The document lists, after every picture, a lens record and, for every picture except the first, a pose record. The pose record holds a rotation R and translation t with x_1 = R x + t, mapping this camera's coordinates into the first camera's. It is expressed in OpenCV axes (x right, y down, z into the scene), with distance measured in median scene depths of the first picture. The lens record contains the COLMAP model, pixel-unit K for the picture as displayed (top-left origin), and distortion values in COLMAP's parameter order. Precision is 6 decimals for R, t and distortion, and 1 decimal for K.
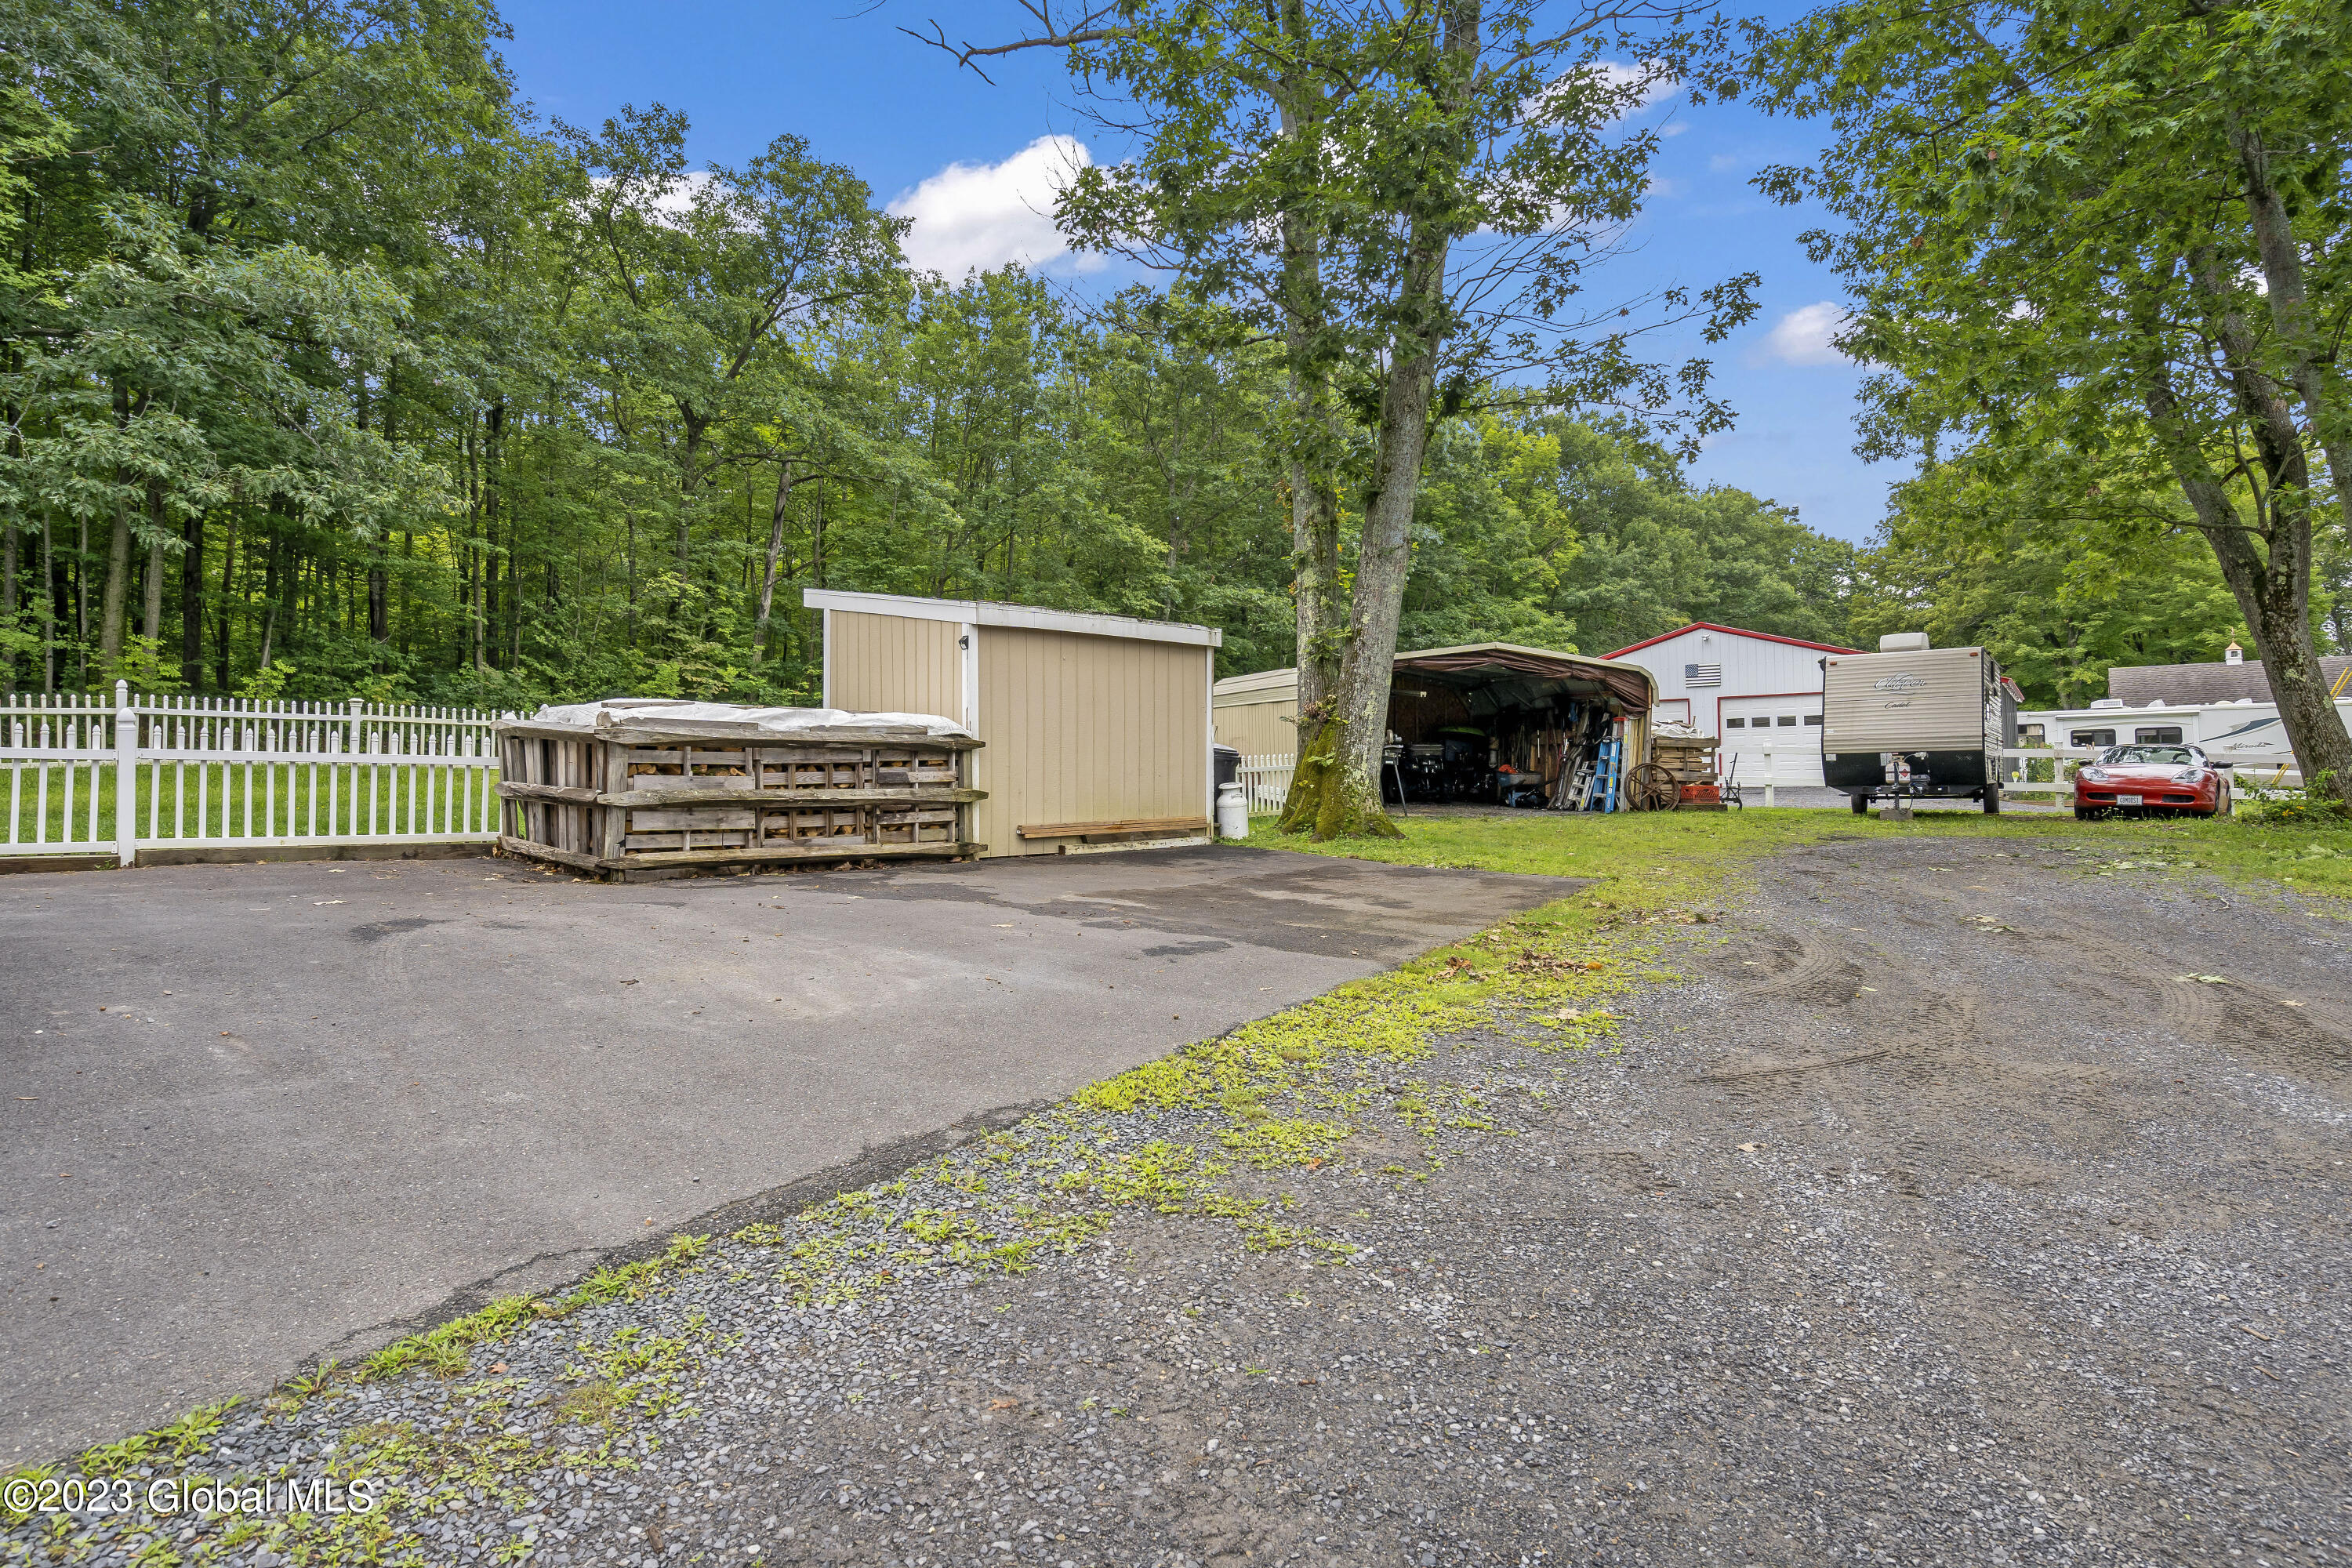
lens RADIAL K [[1287.2, 0, 1176.0], [0, 1287.2, 784.0], [0, 0, 1]] dist [0.015207, 0.000389]
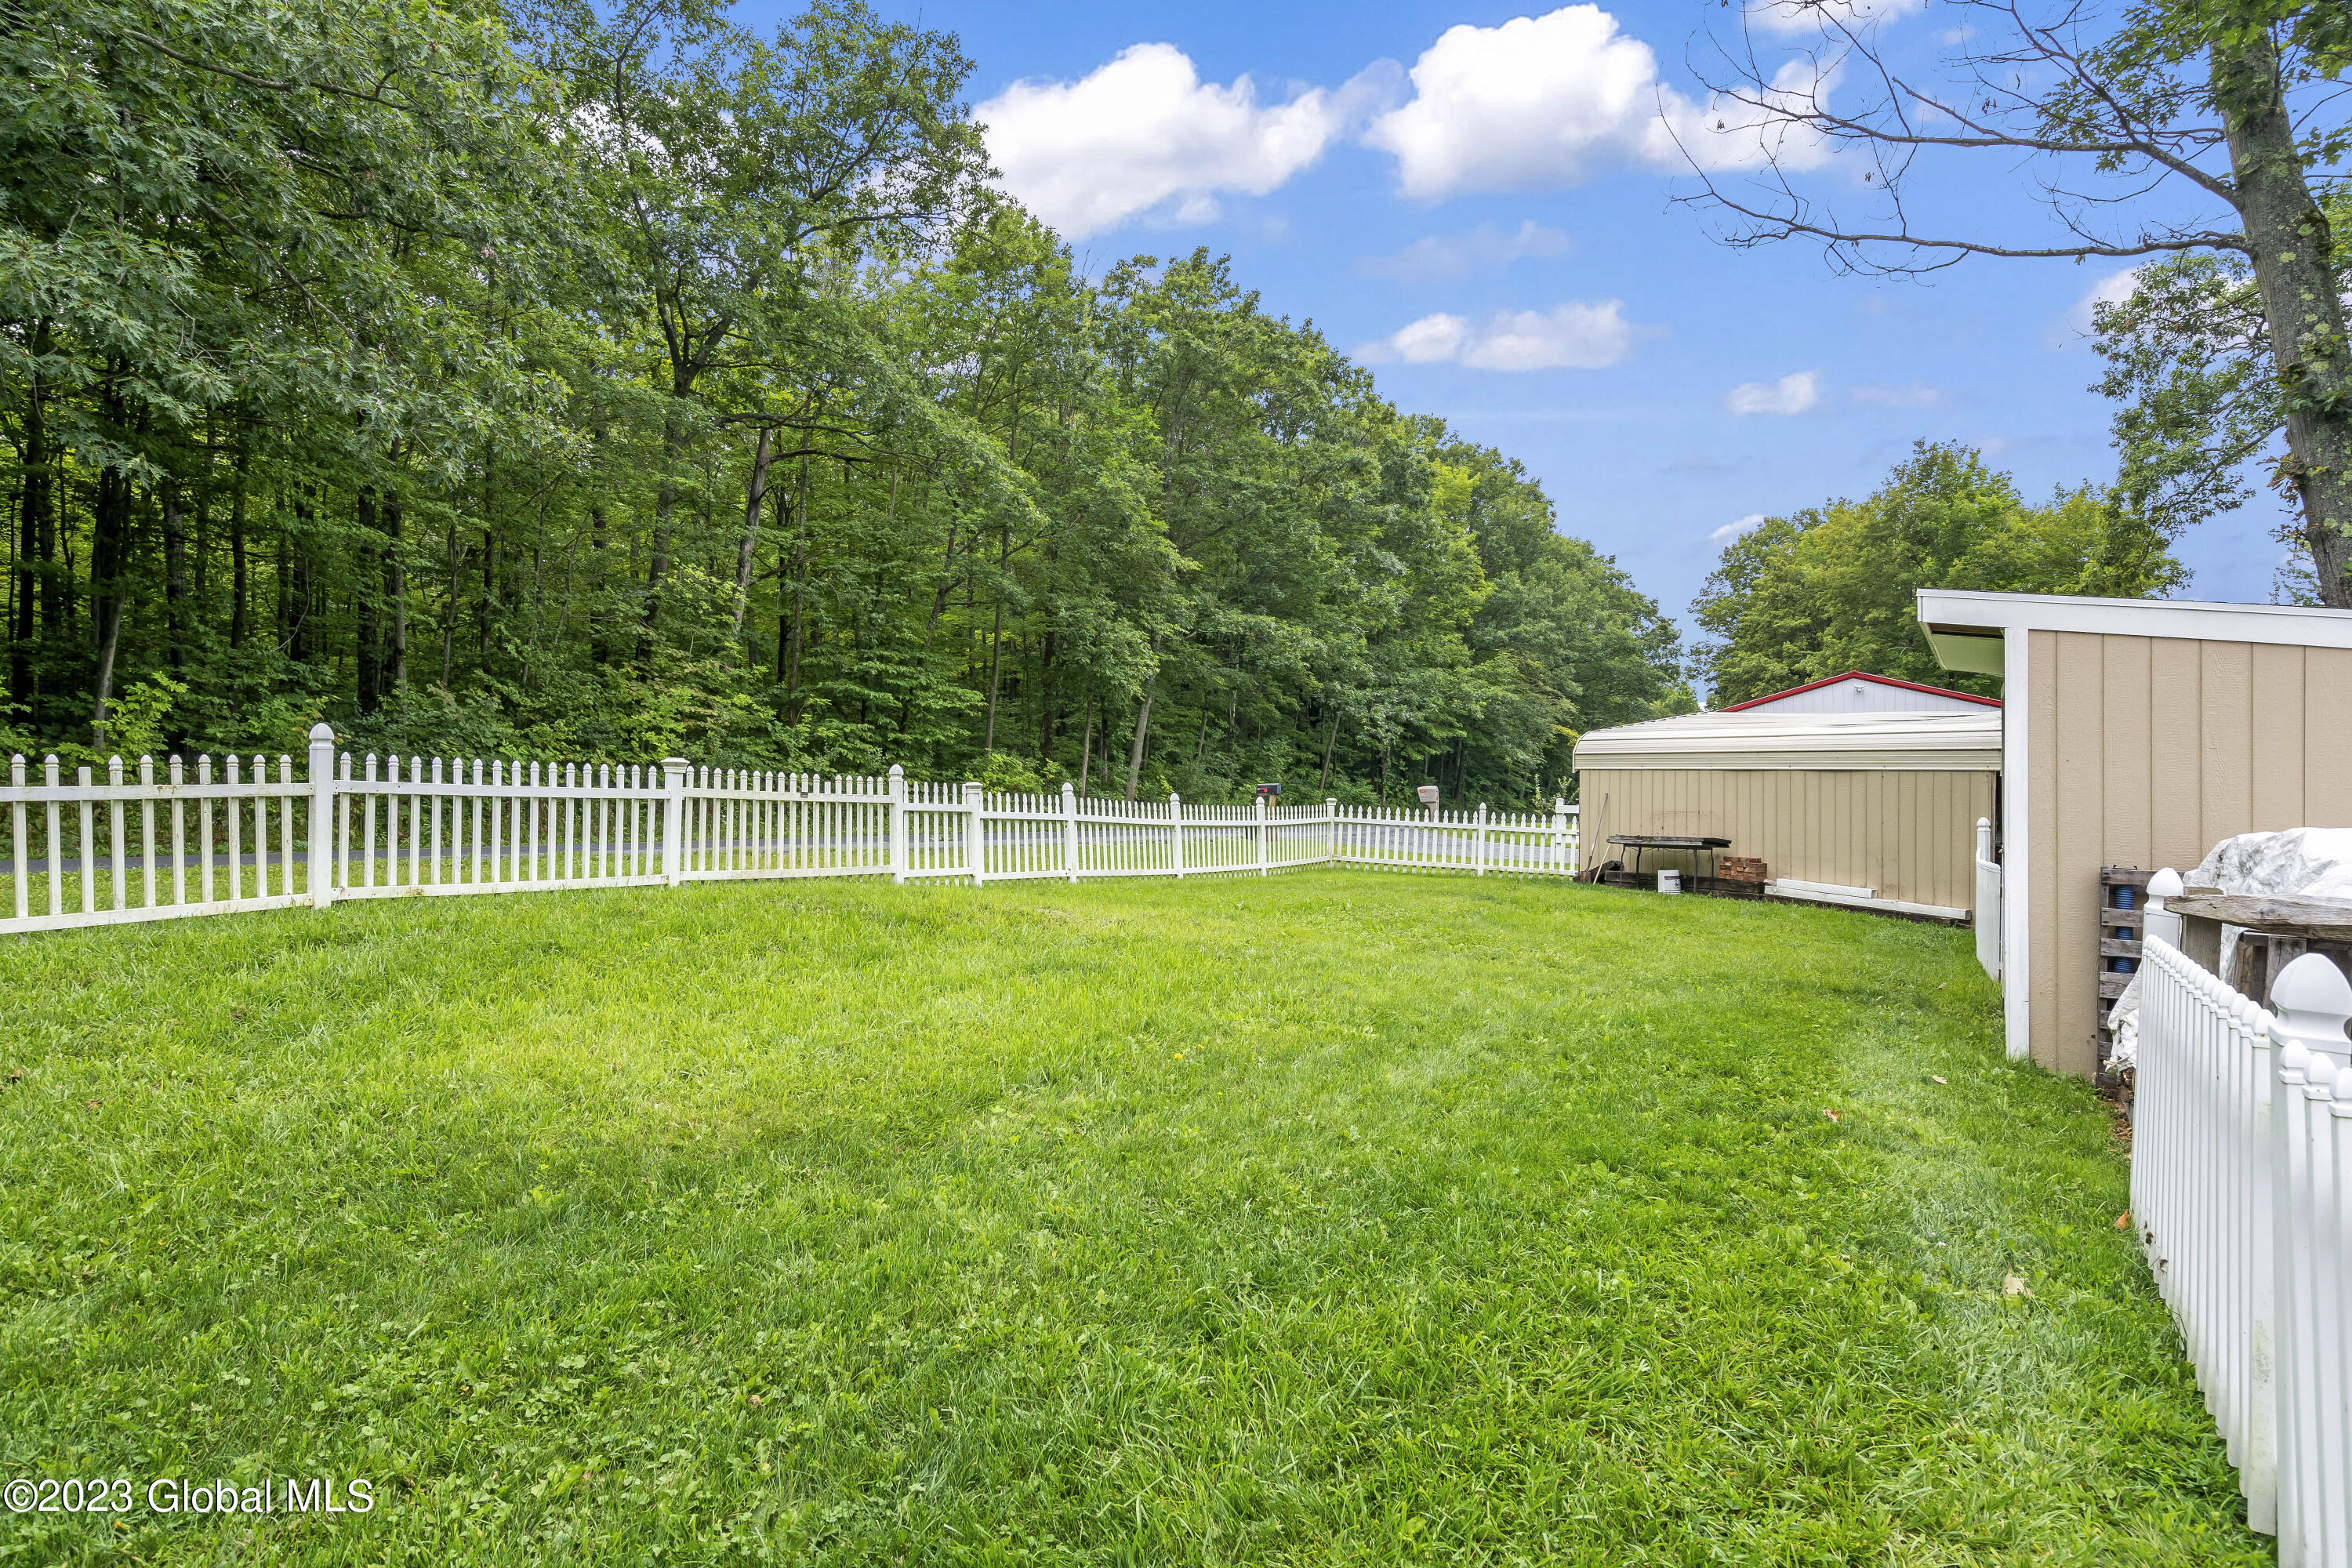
lens RADIAL K [[1307.4, 0, 1176.0], [0, 1307.4, 784.0], [0, 0, 1]] dist [0.001007, 0.000341]
pose [[0.976380, 0.011311, 0.215765, -0.662551], [-0.006225, 0.999687, -0.024241, -0.052436], [-0.215971, 0.022325, 0.976144, 0.511572]]
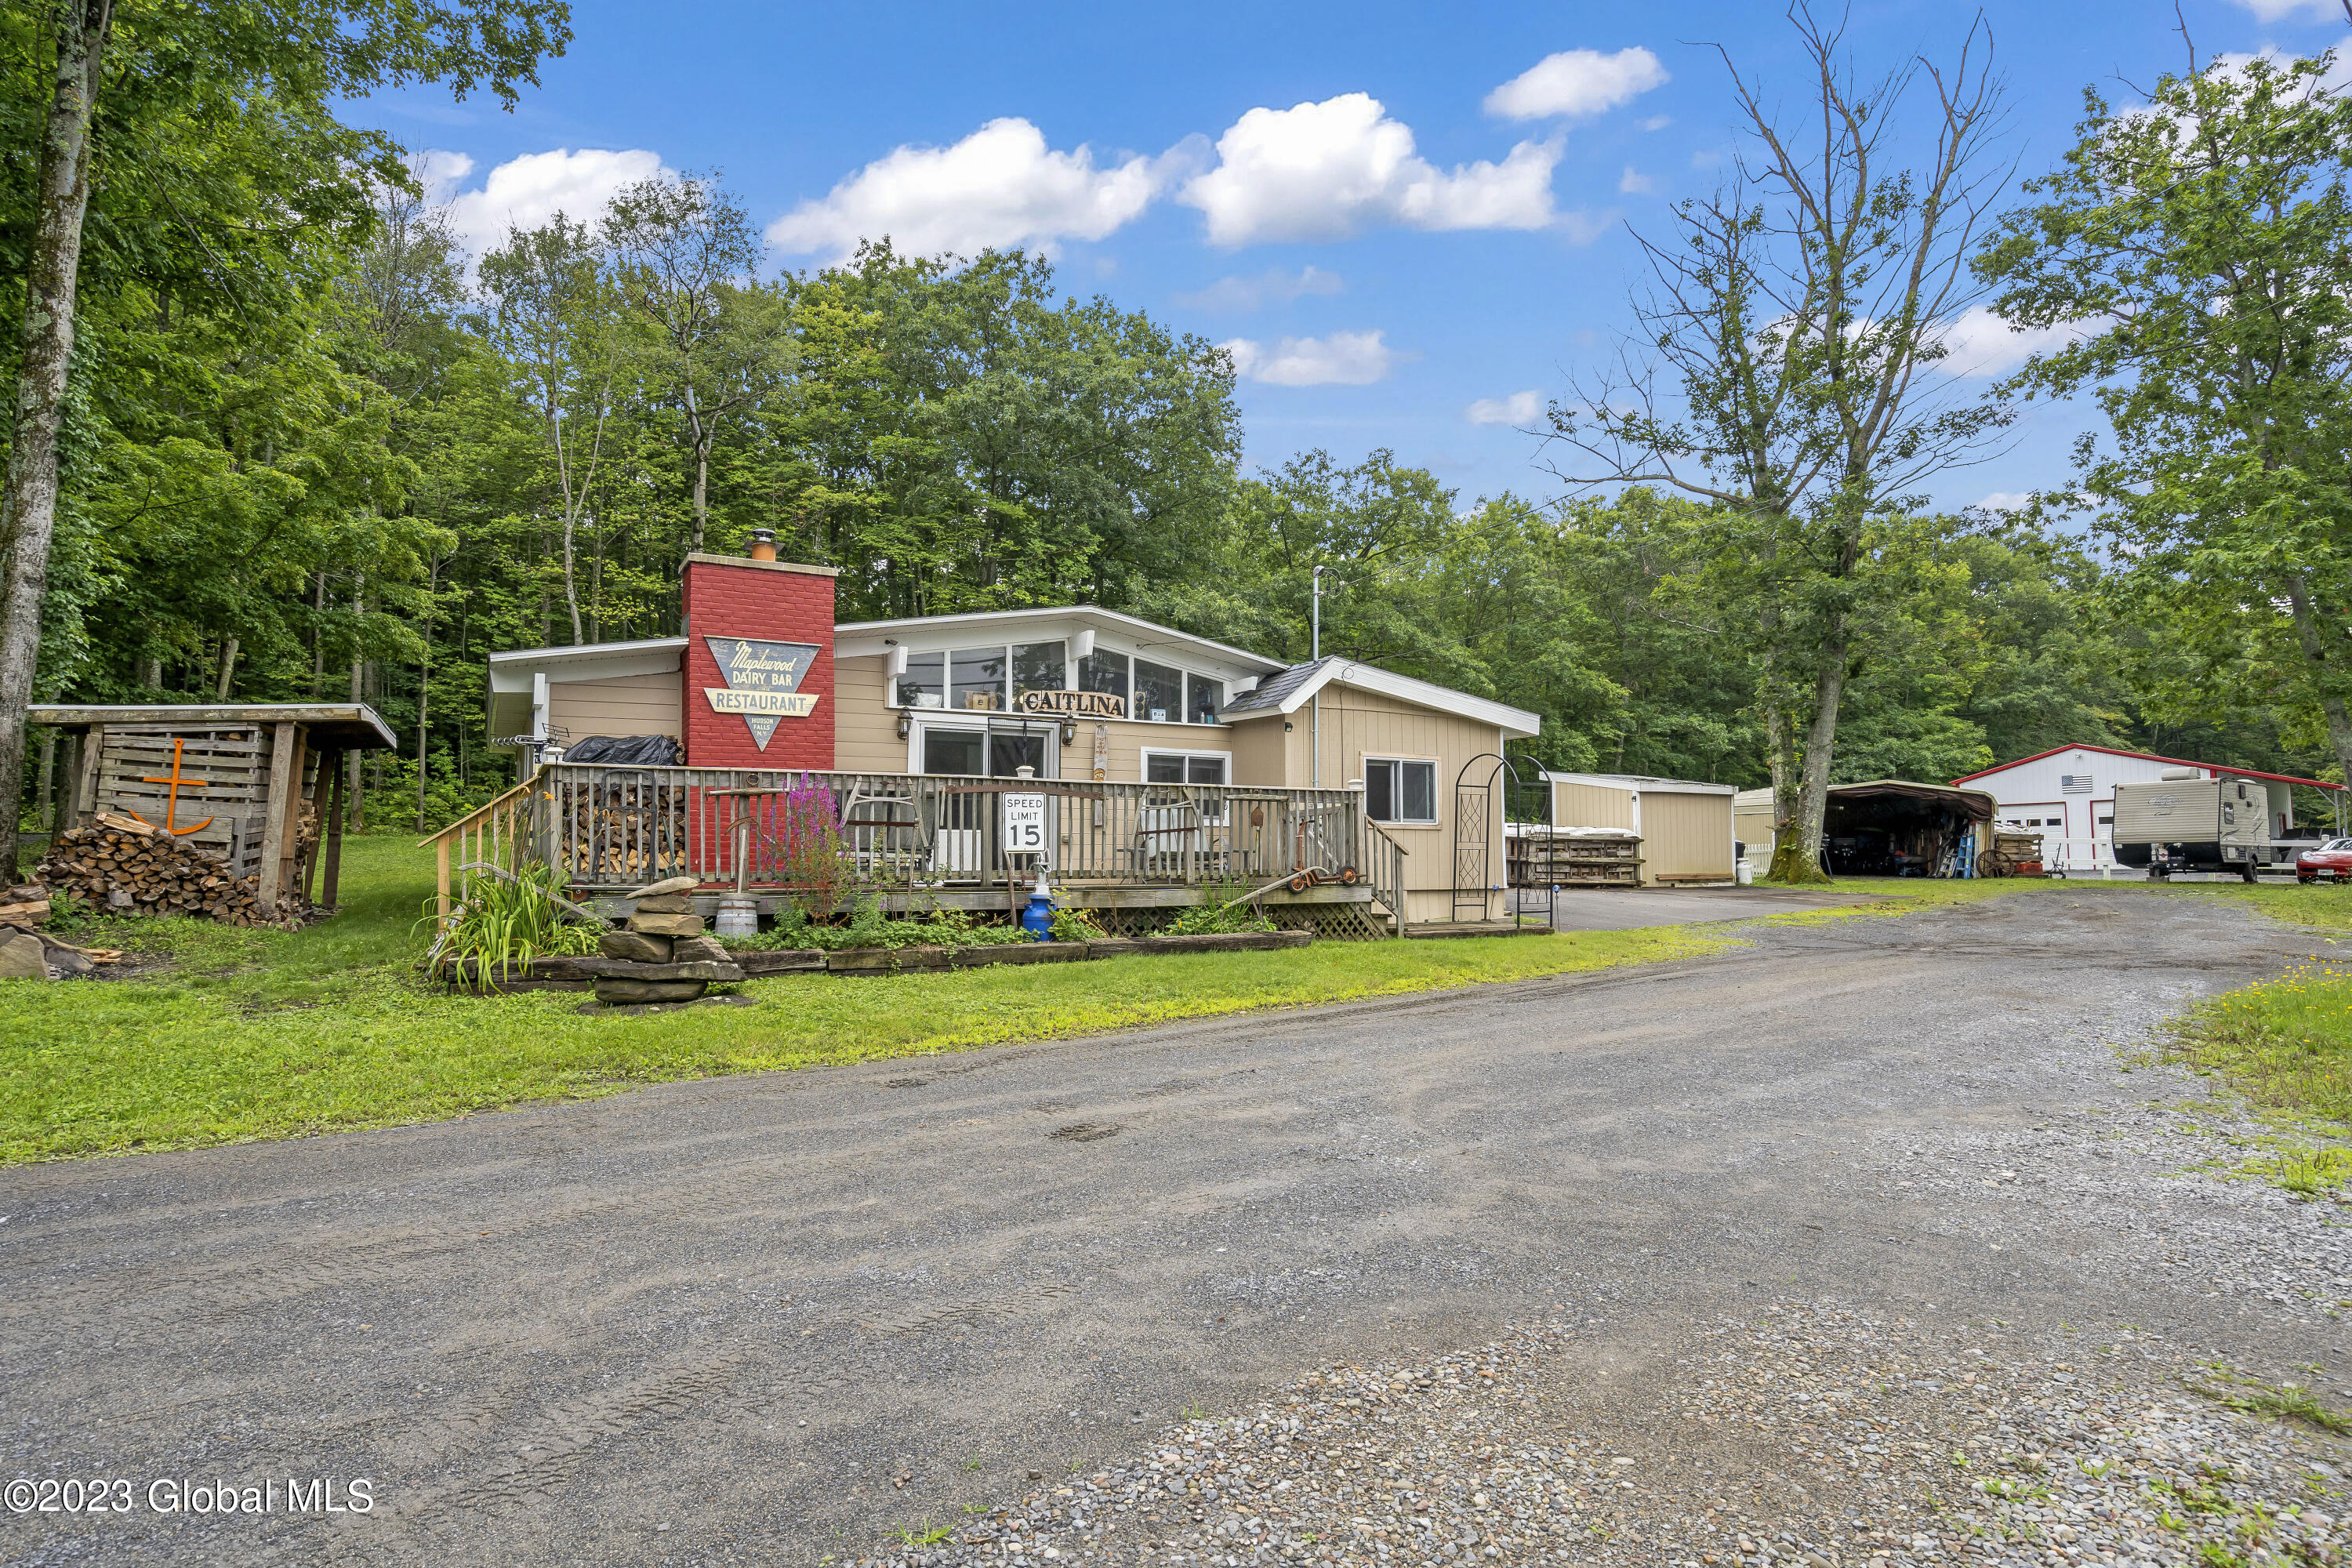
lens RADIAL K [[1239.7, 0, 1187.8], [0, 1239.7, 798.7], [0, 0, 1]] dist [0.005562, 0.001085]
pose [[0.957181, -0.011510, -0.289262, -0.231452], [-0.005859, 0.998234, -0.059110, 0.027071], [0.289432, 0.058274, 0.955423, -1.180206]]
